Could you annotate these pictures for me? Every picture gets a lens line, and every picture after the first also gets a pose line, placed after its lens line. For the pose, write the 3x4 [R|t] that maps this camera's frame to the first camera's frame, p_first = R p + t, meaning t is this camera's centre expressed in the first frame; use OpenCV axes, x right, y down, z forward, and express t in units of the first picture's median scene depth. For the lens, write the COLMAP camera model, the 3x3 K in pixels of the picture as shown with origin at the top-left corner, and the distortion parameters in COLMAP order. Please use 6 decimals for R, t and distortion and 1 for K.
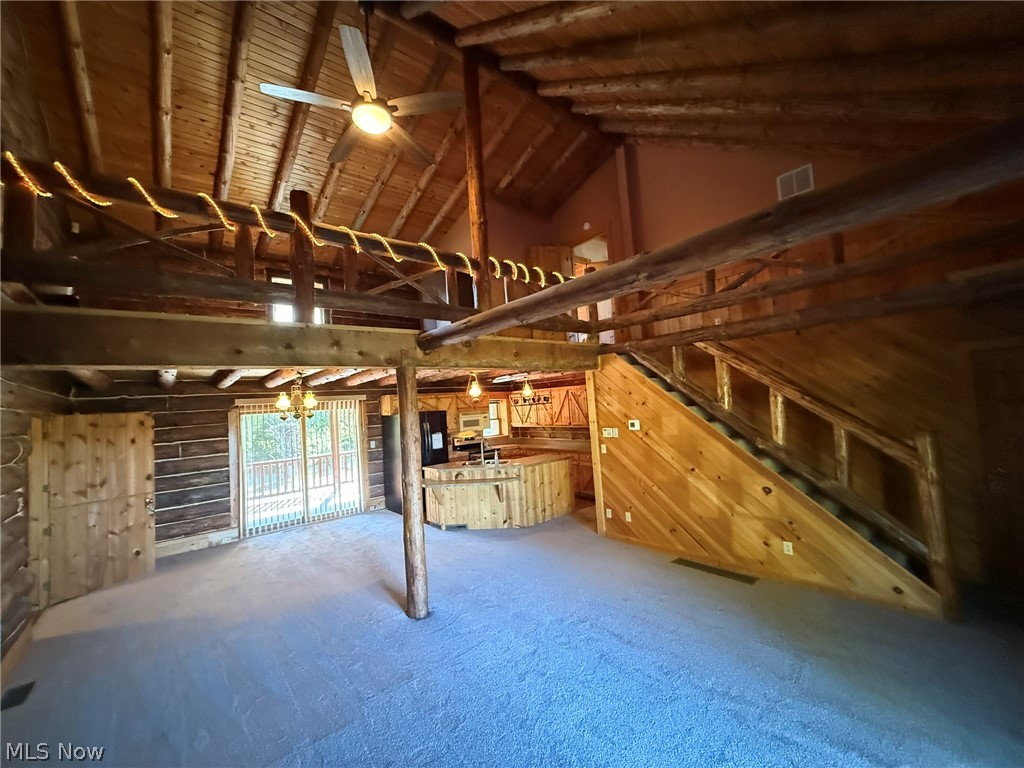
lens RADIAL K [[407.7, 0, 510.6], [0, 407.7, 383.1], [0, 0, 1]] dist [-0.001720, 0.000254]
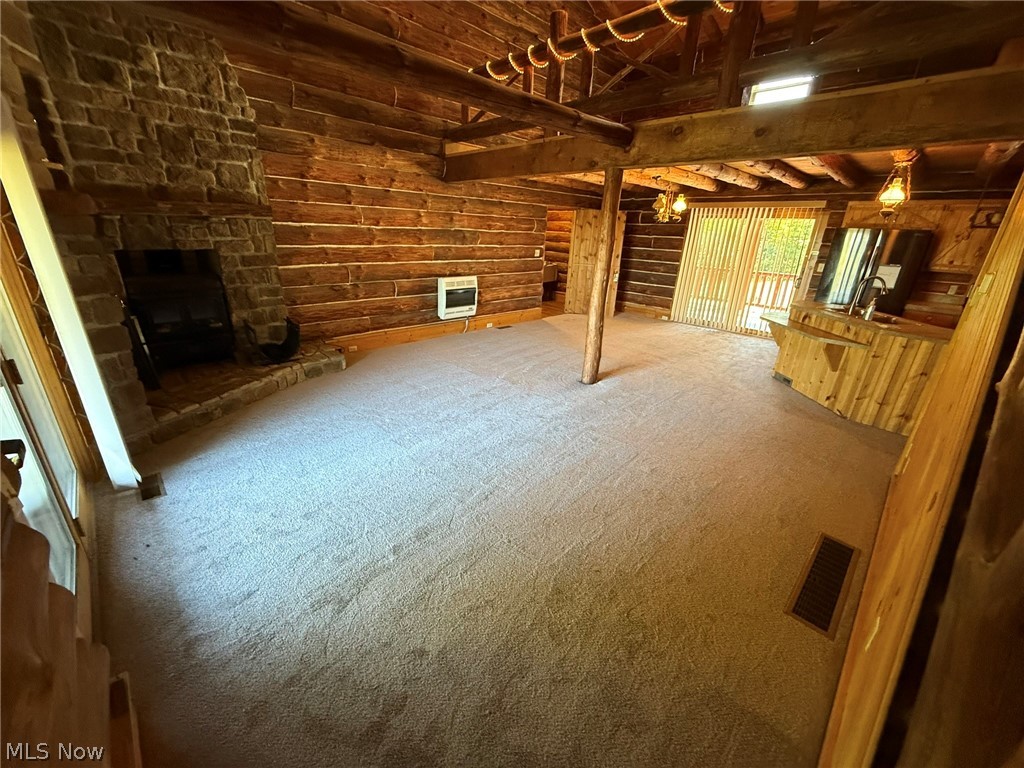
lens RADIAL K [[407.7, 0, 509.3], [0, 407.7, 385.6], [0, 0, 1]] dist [-0.001720, 0.000254]
pose [[0.076402, 0.423103, -0.902855, 0.503603], [0.013493, 0.904980, 0.425240, 0.009826], [0.996986, -0.044672, 0.063433, 0.353236]]
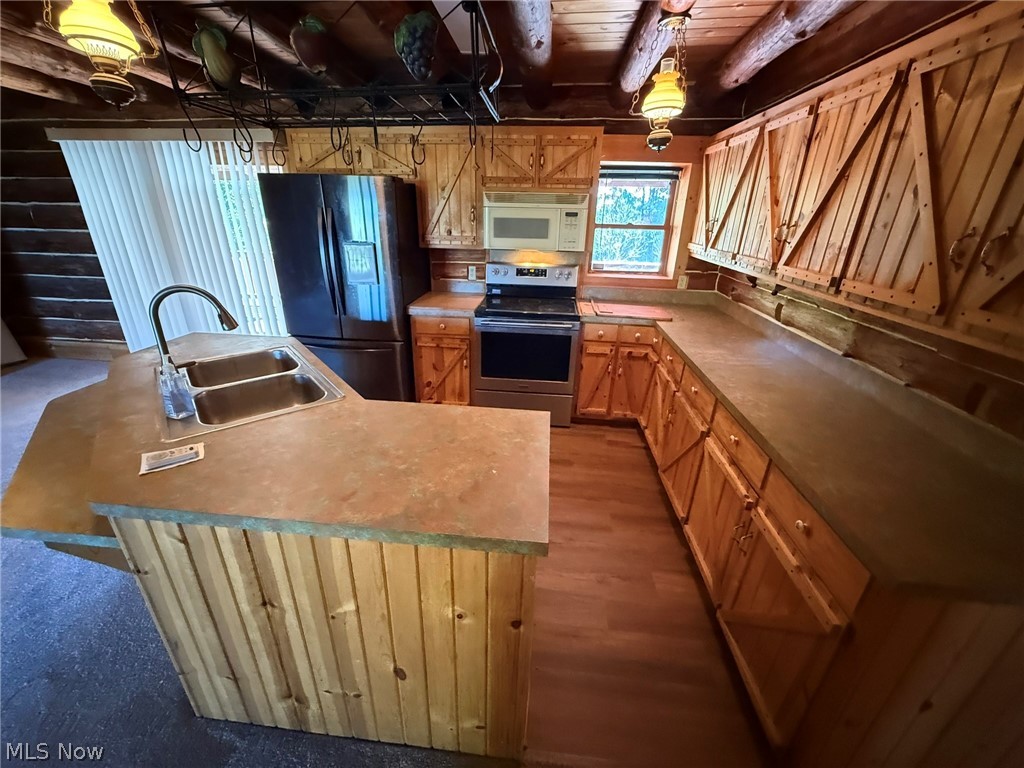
lens RADIAL K [[407.7, 0, 511.2], [0, 407.7, 385.8], [0, 0, 1]] dist [-0.001720, 0.000254]
pose [[0.700011, 0.350486, -0.622209, 0.207019], [-0.028656, 0.884364, 0.465917, 0.068131], [0.713557, -0.308316, 0.629108, 0.905067]]
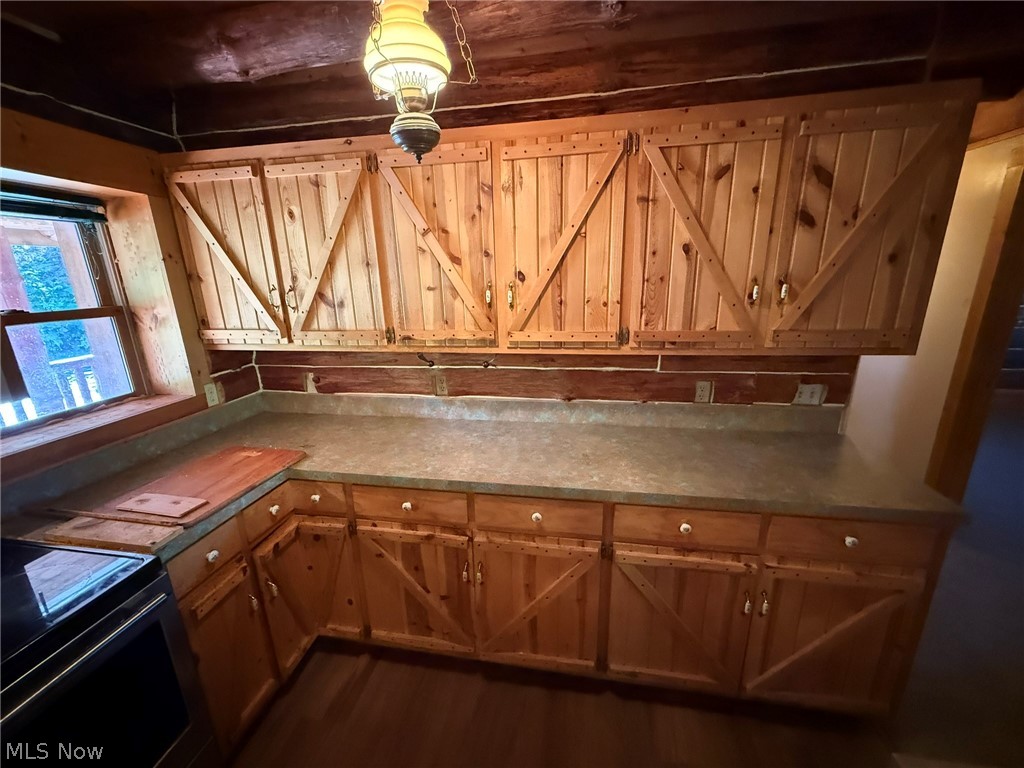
lens RADIAL K [[407.7, 0, 510.9], [0, 407.7, 384.8], [0, 0, 1]] dist [-0.001720, 0.000254]
pose [[0.765141, -0.128615, 0.630886, -0.018410], [-0.055850, 0.962895, 0.264035, 0.087632], [-0.641436, -0.237259, 0.729567, 1.061527]]
